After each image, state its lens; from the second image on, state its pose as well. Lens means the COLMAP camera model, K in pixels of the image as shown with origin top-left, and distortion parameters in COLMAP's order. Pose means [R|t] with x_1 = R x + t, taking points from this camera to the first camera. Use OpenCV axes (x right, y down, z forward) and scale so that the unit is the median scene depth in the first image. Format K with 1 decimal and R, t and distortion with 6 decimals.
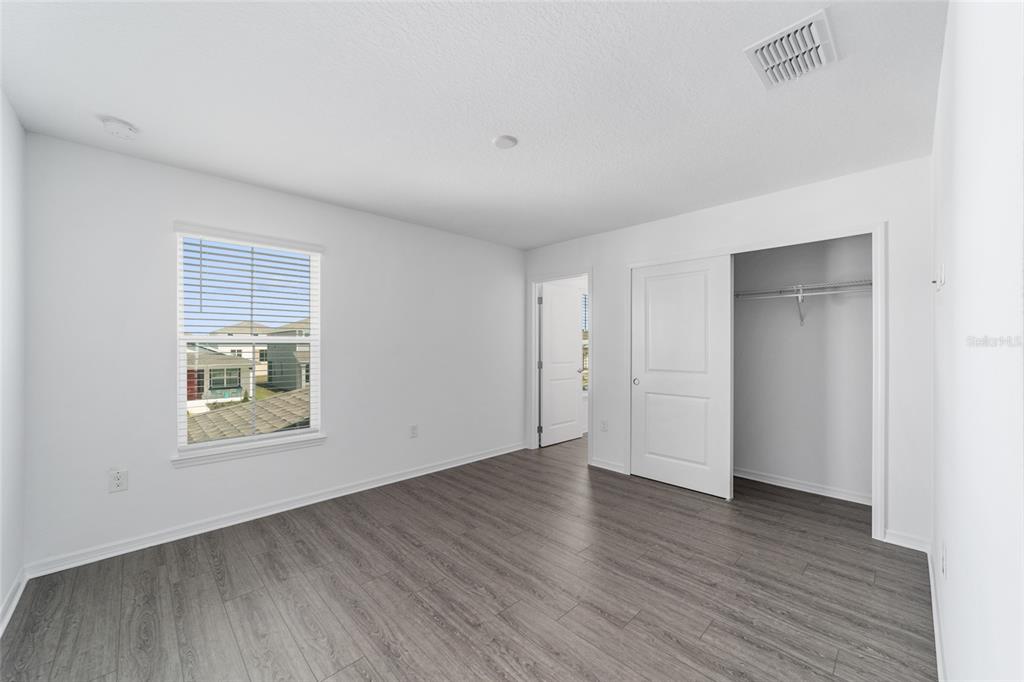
lens RADIAL K [[393.0, 0, 512.4], [0, 393.0, 344.0], [0, 0, 1]] dist [-0.009656, 0.003644]
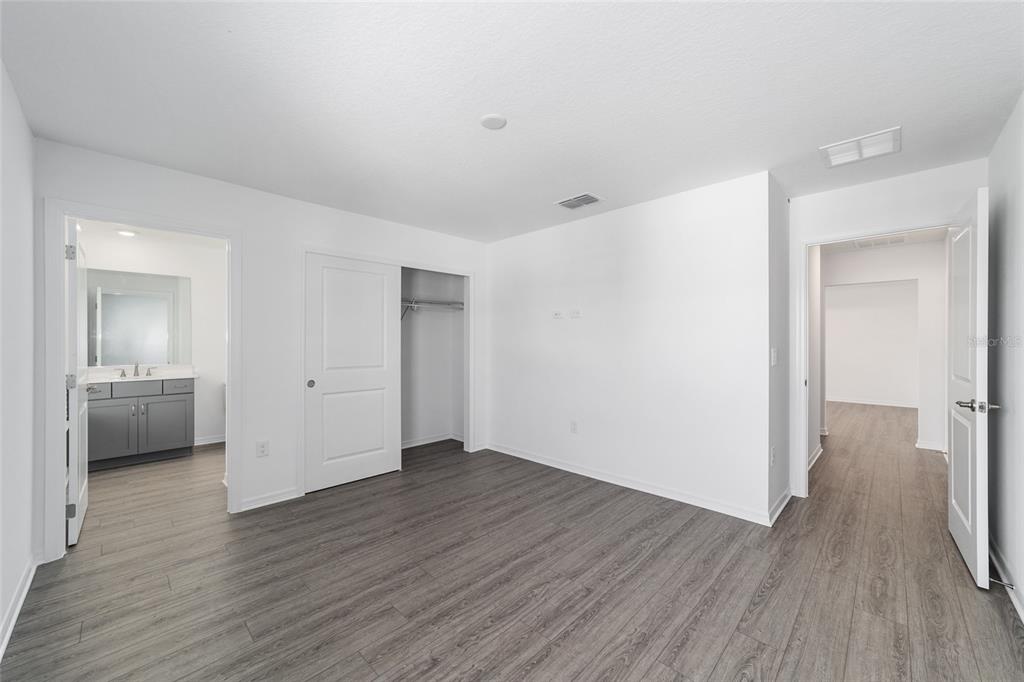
lens RADIAL K [[393.0, 0, 515.2], [0, 393.0, 339.5], [0, 0, 1]] dist [-0.009656, 0.003644]
pose [[-0.031550, 0.006361, 0.999482, -0.846930], [-0.002054, 0.999977, -0.006429, 0.006099], [-0.999500, -0.002256, -0.031536, 0.872805]]
